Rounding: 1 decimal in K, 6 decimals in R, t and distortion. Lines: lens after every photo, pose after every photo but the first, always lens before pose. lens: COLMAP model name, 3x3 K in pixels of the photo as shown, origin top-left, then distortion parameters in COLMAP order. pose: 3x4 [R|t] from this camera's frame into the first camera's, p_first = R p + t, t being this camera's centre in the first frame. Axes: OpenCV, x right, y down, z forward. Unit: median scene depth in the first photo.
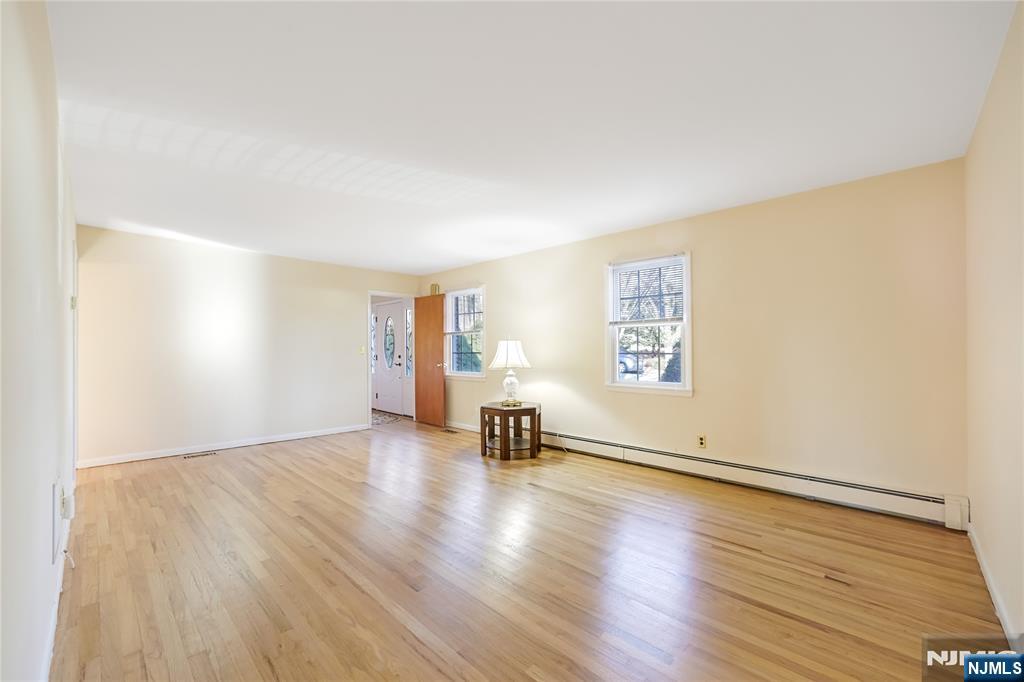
lens RADIAL K [[411.0, 0, 511.4], [0, 411.0, 346.9], [0, 0, 1]] dist [-0.002899, 0.000018]
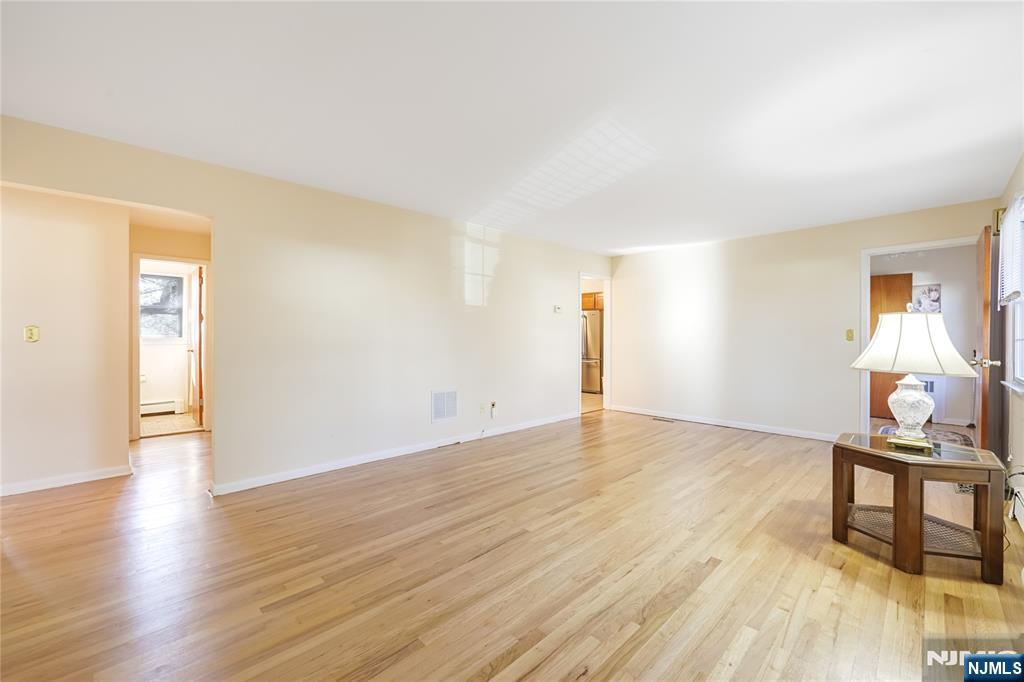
lens RADIAL K [[411.0, 0, 511.3], [0, 411.0, 340.4], [0, 0, 1]] dist [-0.002899, 0.000018]
pose [[-0.006527, 0.009814, -0.999931, 0.557063], [0.011389, 0.999888, 0.009739, 0.006082], [0.999914, -0.011325, -0.006638, 0.626420]]
